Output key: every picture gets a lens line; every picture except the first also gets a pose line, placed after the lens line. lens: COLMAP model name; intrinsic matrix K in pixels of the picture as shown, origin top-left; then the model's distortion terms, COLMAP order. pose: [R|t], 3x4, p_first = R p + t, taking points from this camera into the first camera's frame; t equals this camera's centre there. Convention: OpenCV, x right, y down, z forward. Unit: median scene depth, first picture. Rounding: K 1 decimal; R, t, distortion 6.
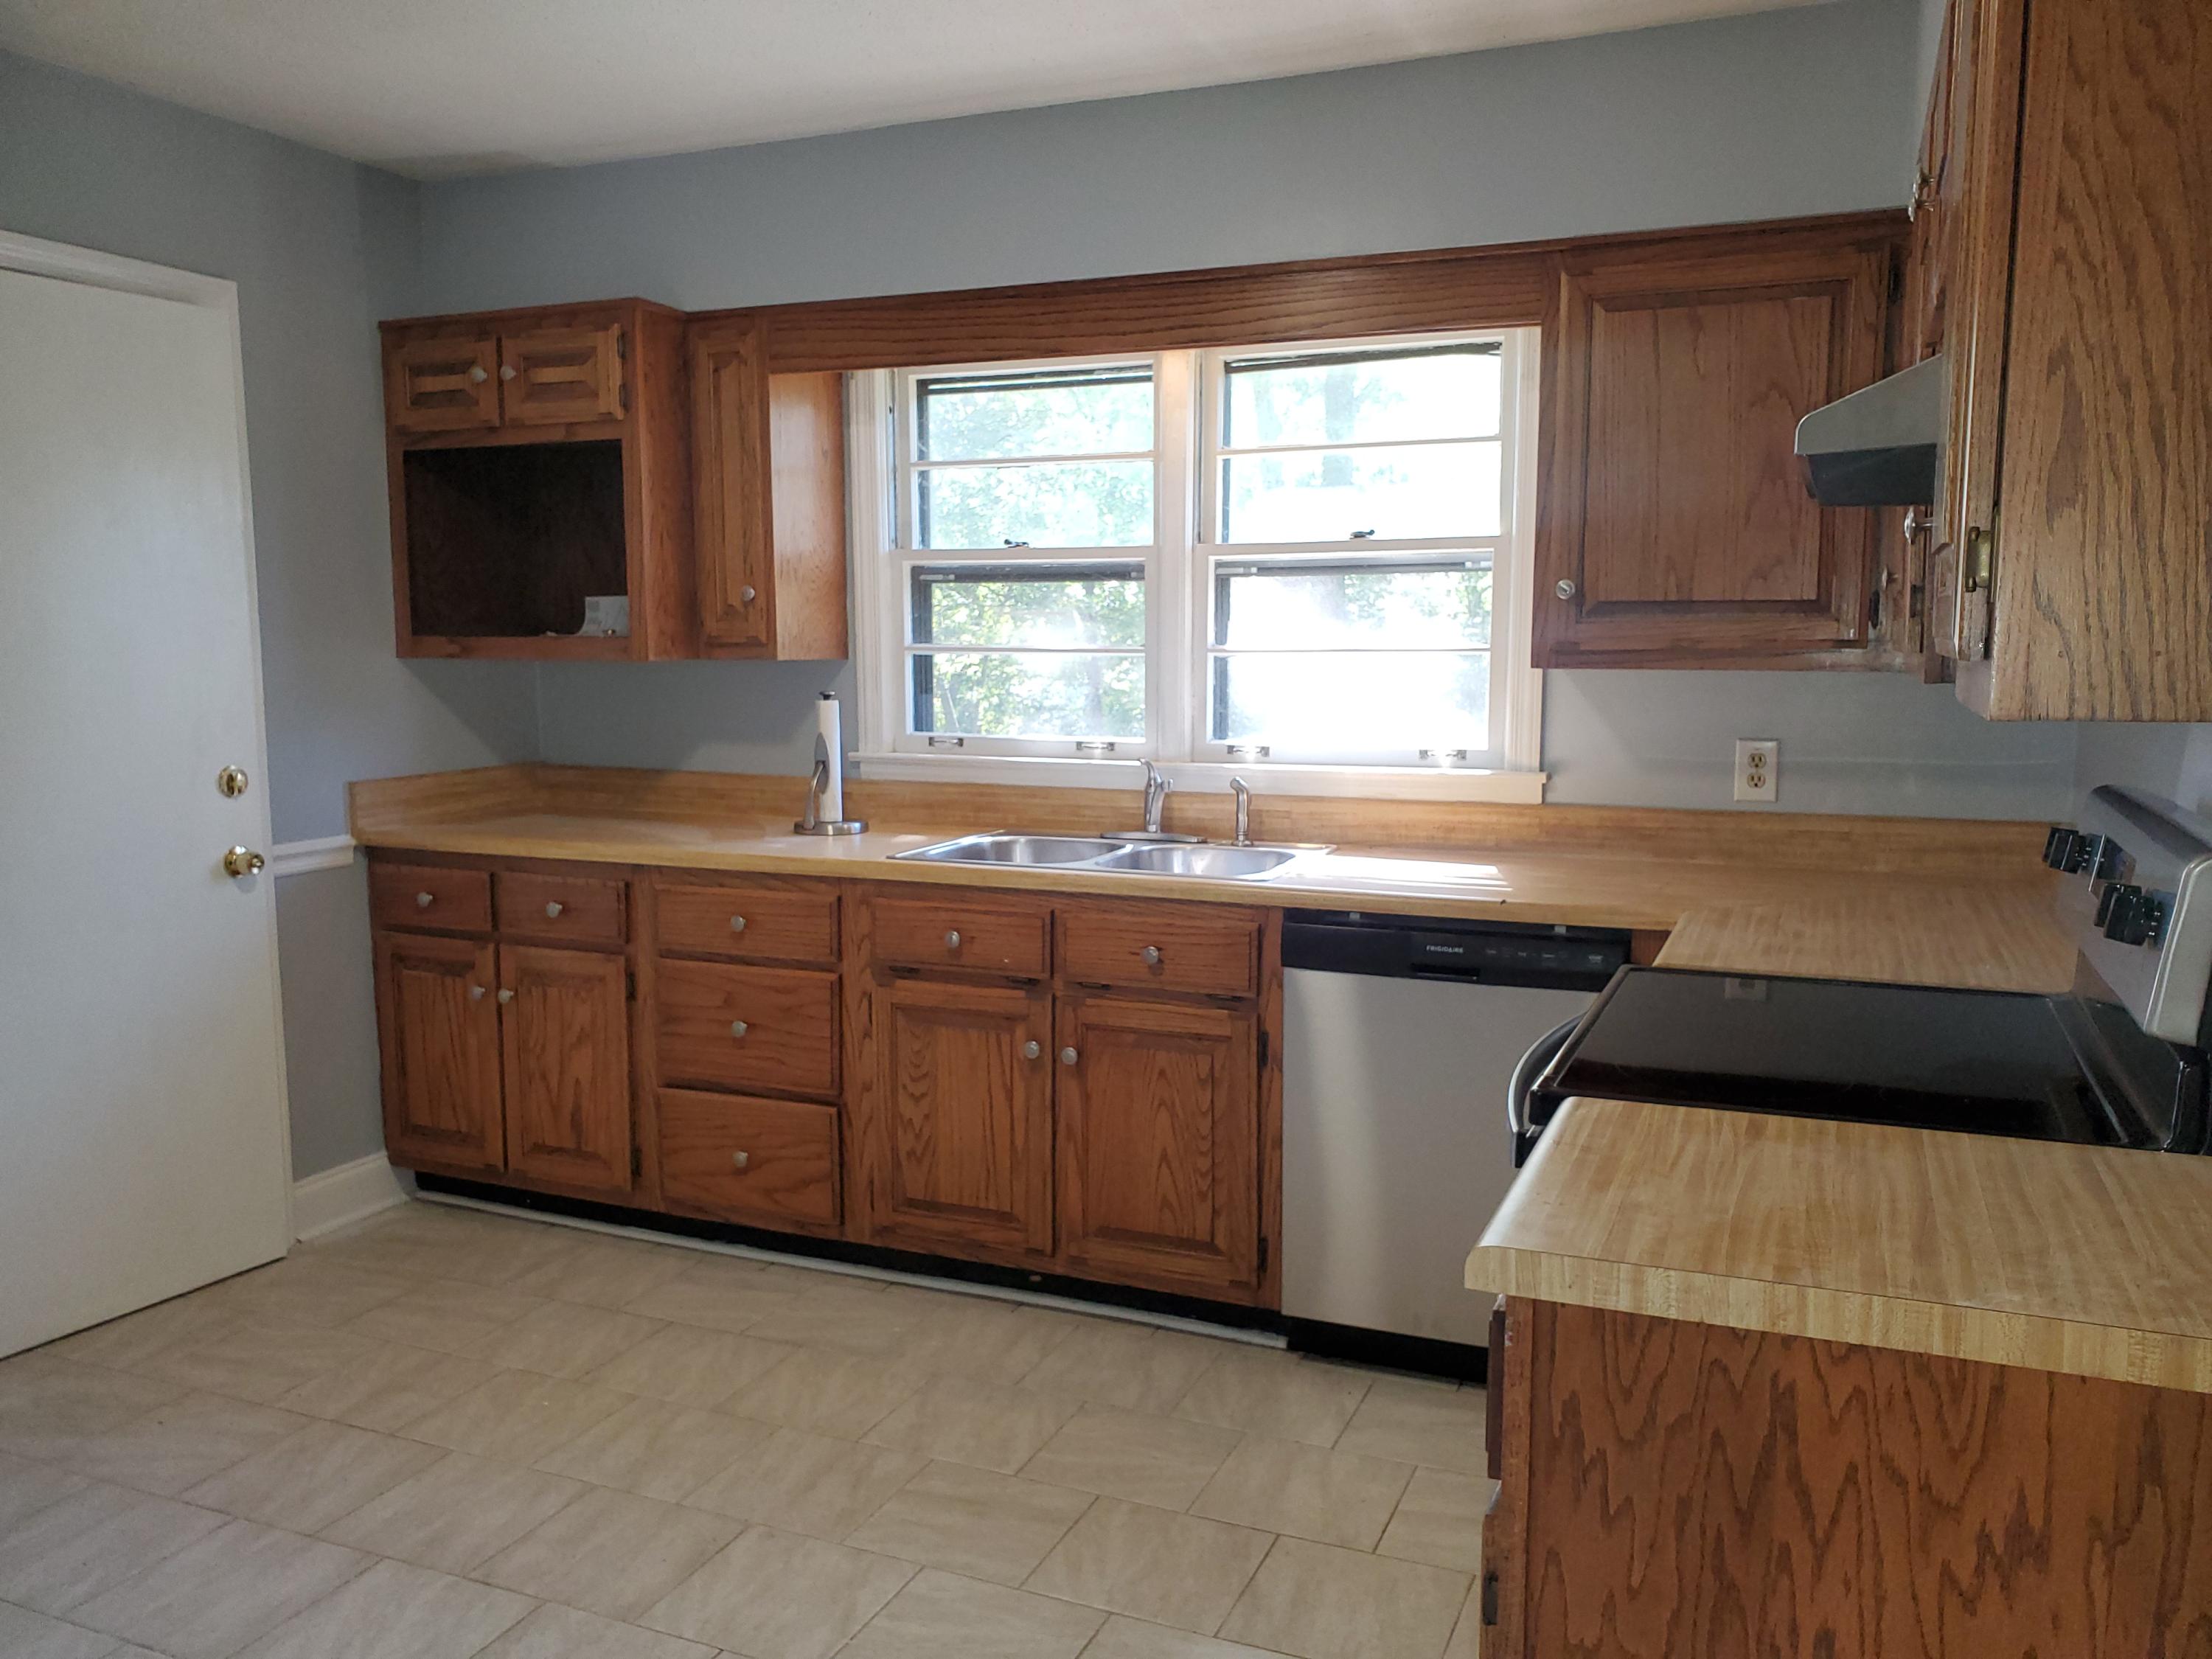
lens RADIAL K [[1721.1, 0, 1108.6], [0, 1721.1, 829.4], [0, 0, 1]] dist [0.049113, -0.076920]
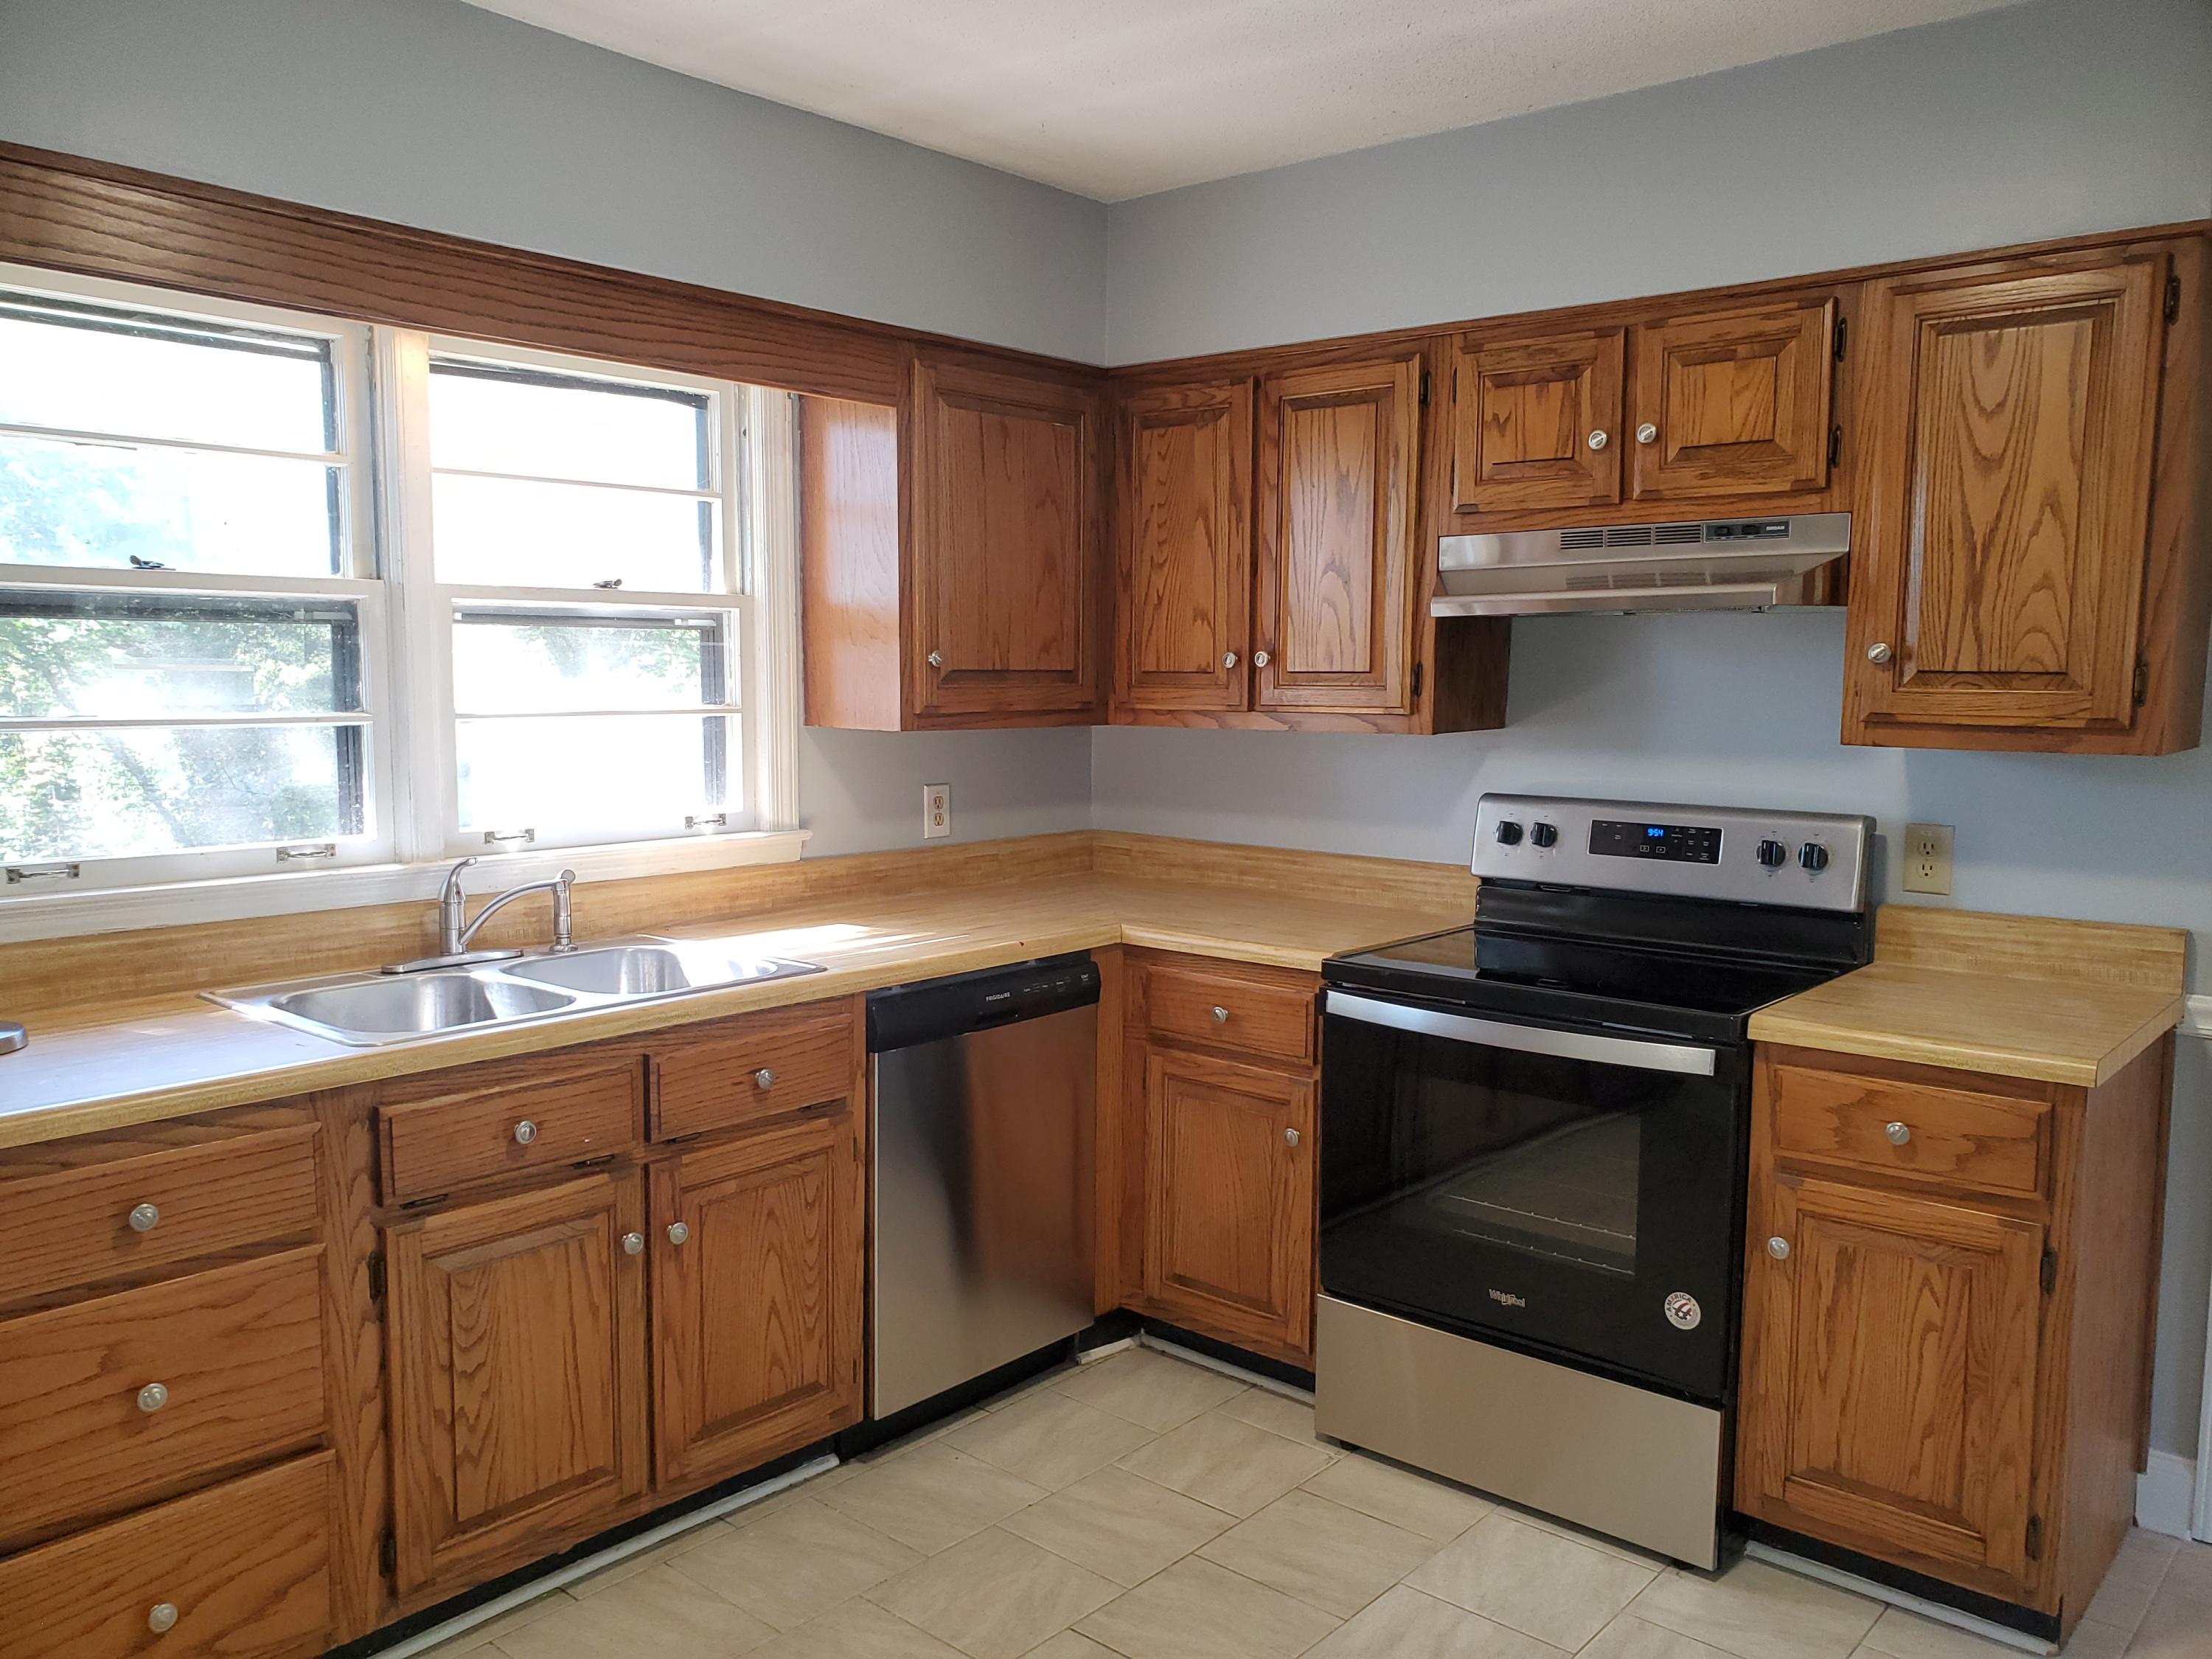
lens RADIAL K [[1721.1, 0, 1050.3], [0, 1721.1, 845.8], [0, 0, 1]] dist [0.049113, -0.076920]
pose [[0.318849, -0.100724, 0.942438, -0.681379], [0.094604, 0.992754, 0.074095, -0.087203], [-0.943072, 0.065534, 0.326068, 0.539674]]
